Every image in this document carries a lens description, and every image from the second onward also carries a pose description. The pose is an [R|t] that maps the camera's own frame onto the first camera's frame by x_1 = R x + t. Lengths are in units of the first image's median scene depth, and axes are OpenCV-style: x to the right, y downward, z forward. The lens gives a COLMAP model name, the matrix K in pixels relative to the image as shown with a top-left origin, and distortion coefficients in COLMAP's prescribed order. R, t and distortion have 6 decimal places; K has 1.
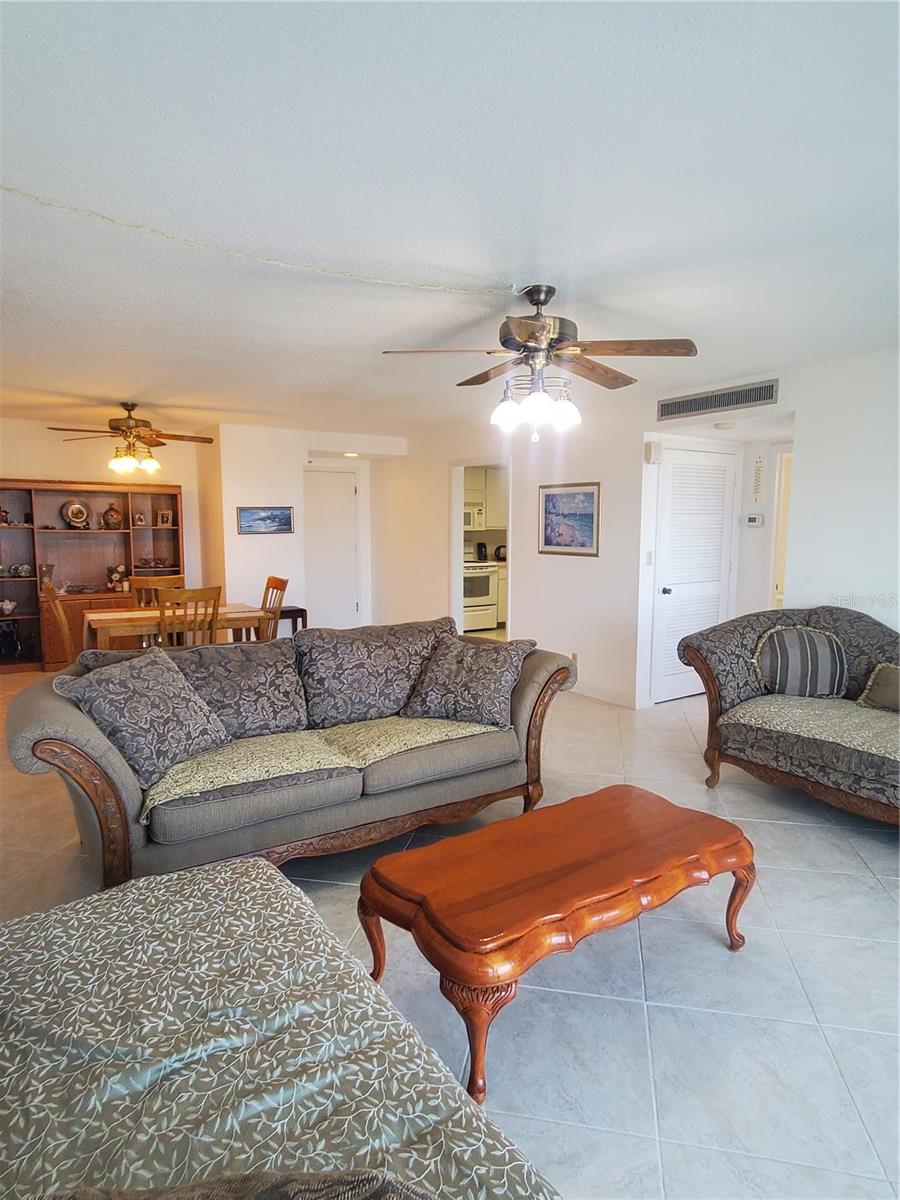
lens RADIAL K [[715.5, 0, 455.1], [0, 715.5, 599.2], [0, 0, 1]] dist [0.002991, 0.004589]
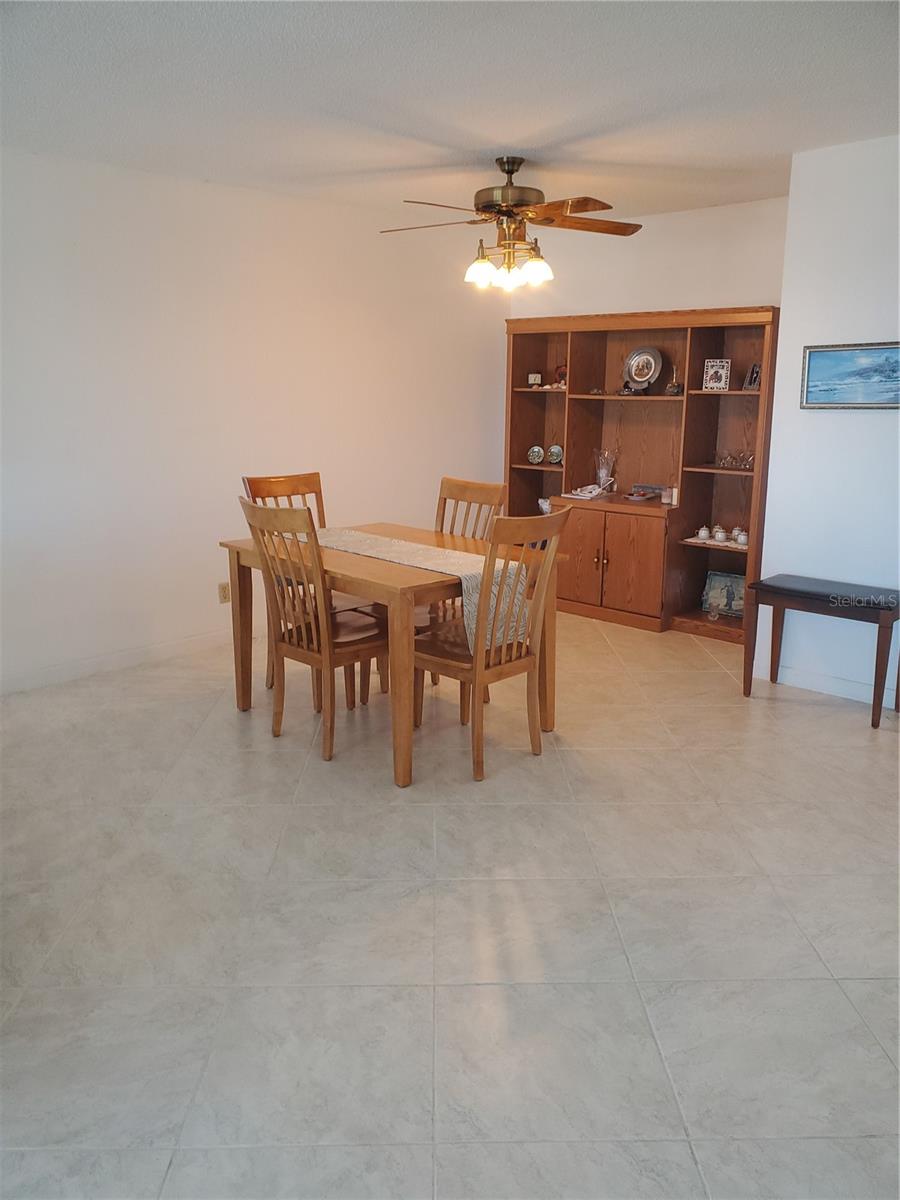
lens RADIAL K [[925.1, 0, 438.5], [0, 925.1, 601.1], [0, 0, 1]] dist [0.044046, -0.040104]
pose [[0.219625, 0.219949, -0.950467, 0.489210], [-0.105232, 0.973911, 0.201059, -0.144516], [0.969892, 0.055862, 0.237041, 1.401128]]
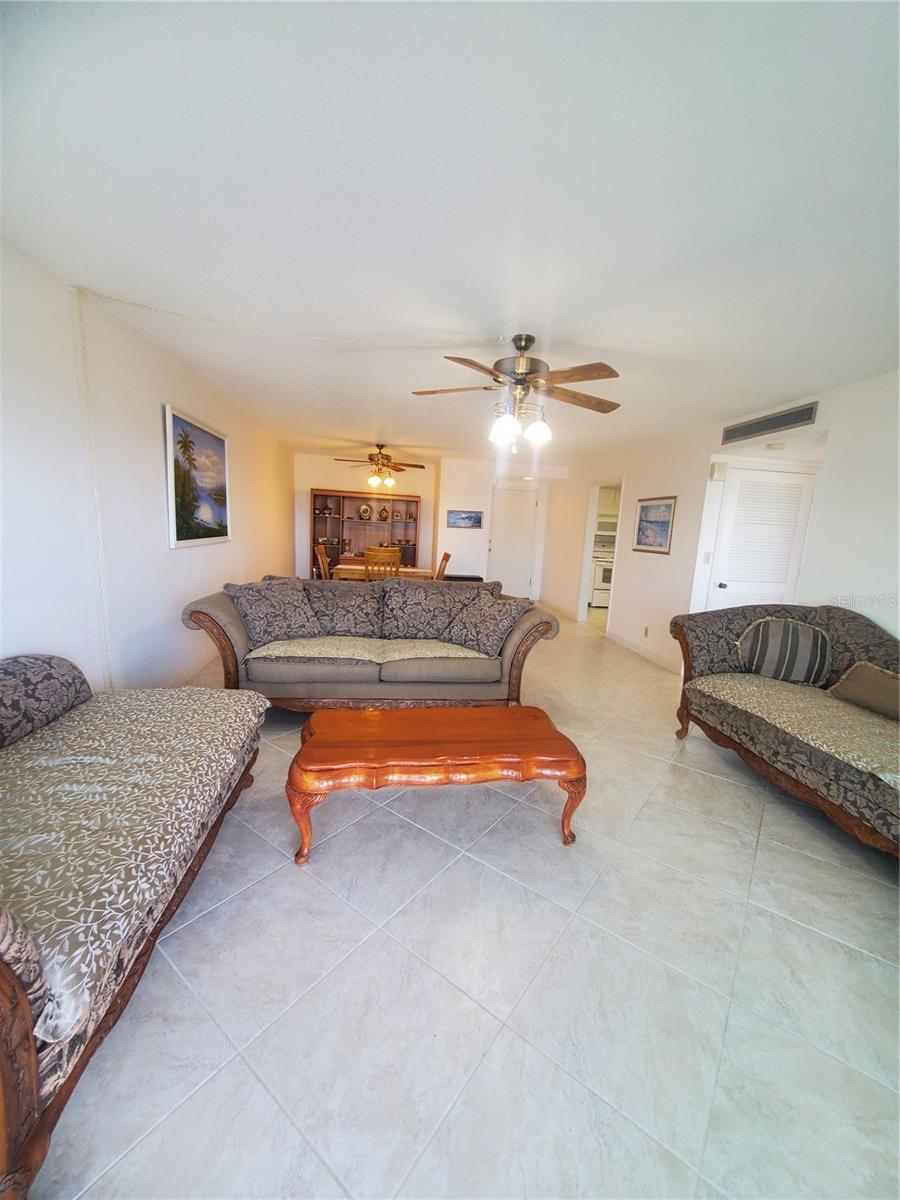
lens RADIAL K [[470.5, 0, 449.9], [0, 470.5, 599.0], [0, 0, 1]] dist [0.003071, -0.001748]
pose [[0.898222, 0.111996, -0.425035, 0.361800], [-0.097285, 0.993666, 0.056240, 0.018710], [0.428641, -0.009166, 0.903428, 0.109286]]
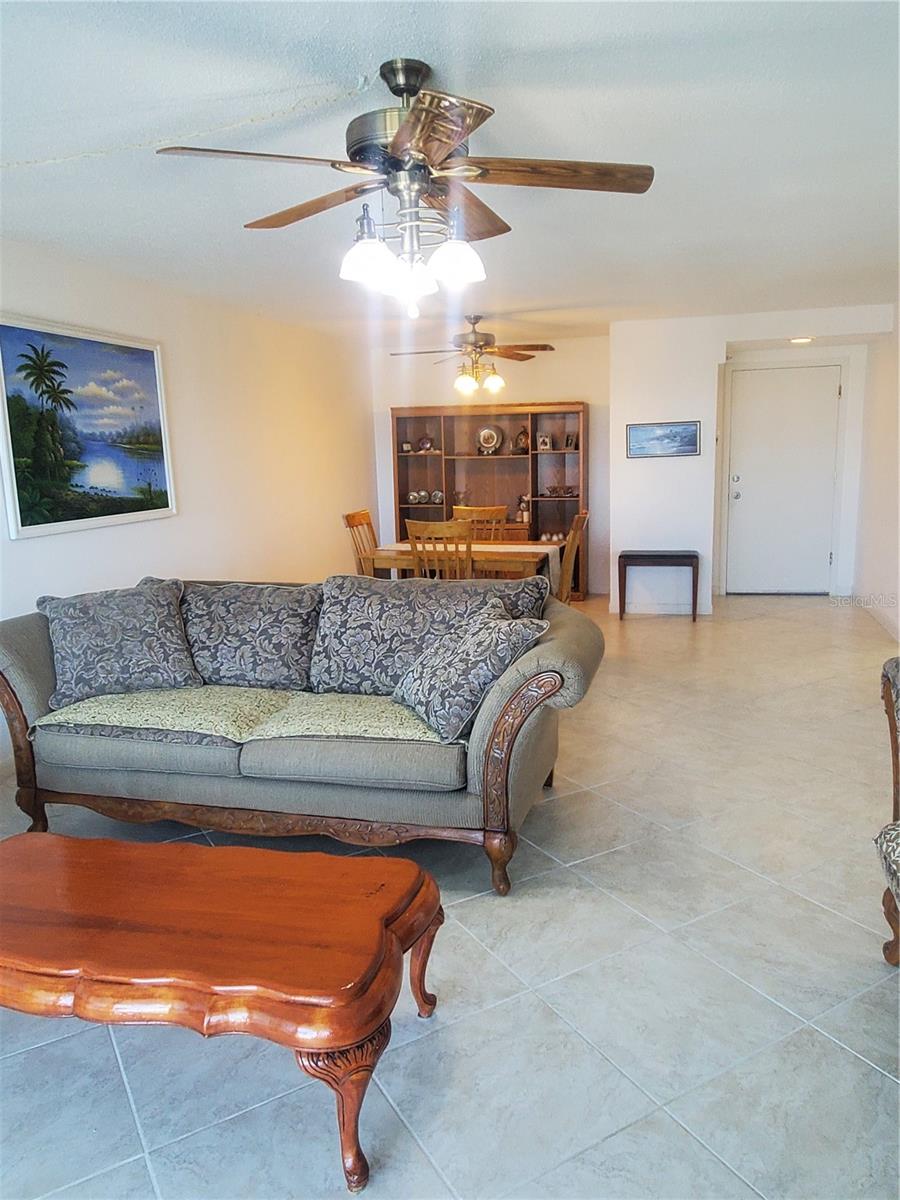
lens RADIAL K [[848.4, 0, 461.1], [0, 848.4, 603.0], [0, 0, 1]] dist [-0.000342, 0.005387]
pose [[0.673905, 0.109723, -0.730625, 0.635266], [-0.049804, 0.993408, 0.103250, -0.037187], [0.737138, -0.033193, 0.674927, 0.436825]]
